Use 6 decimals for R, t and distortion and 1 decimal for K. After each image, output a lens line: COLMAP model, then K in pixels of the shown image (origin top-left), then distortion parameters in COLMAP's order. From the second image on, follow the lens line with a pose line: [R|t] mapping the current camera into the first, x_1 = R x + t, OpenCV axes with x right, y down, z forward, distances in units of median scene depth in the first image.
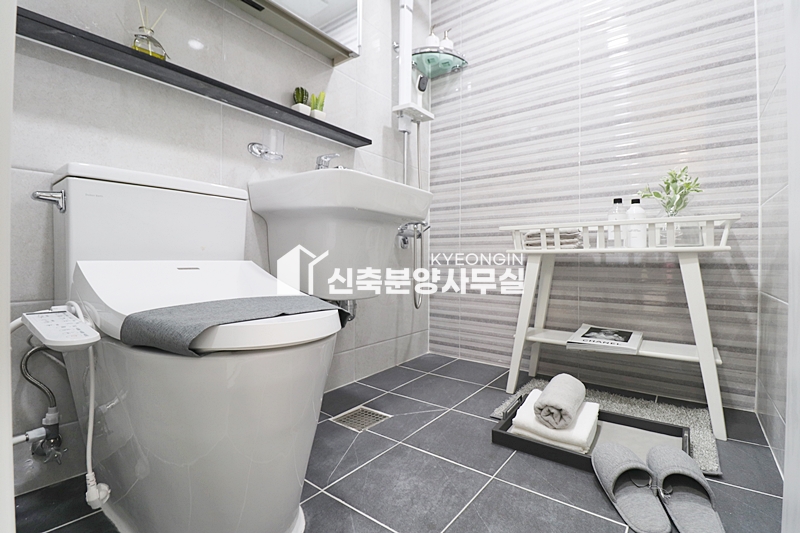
lens RADIAL K [[369.2, 0, 402.9], [0, 369.2, 244.4], [0, 0, 1]] dist [-0.000795, -0.014646]
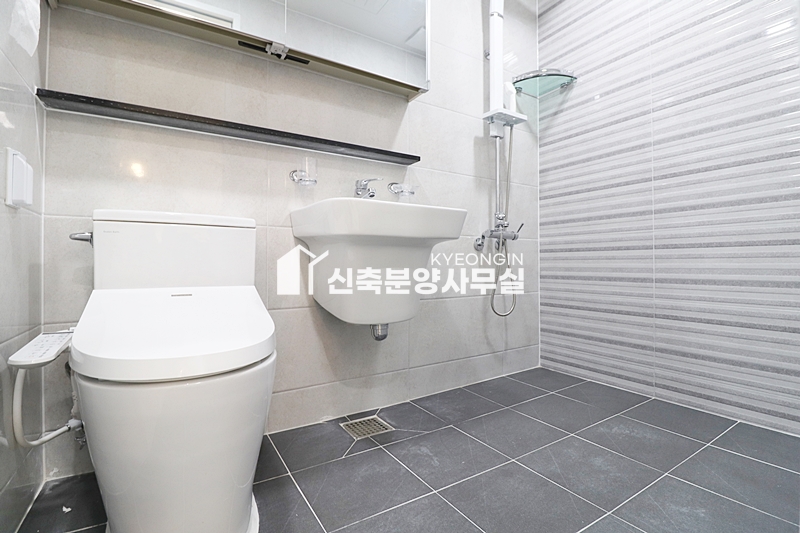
lens RADIAL K [[369.7, 0, 405.2], [0, 369.7, 260.6], [0, 0, 1]] dist [0.000936, -0.013773]
pose [[0.938495, 0.007098, -0.345219, 0.172785], [-0.004722, 0.999959, 0.007724, -0.003993], [0.345259, -0.005619, 0.938490, -0.131649]]
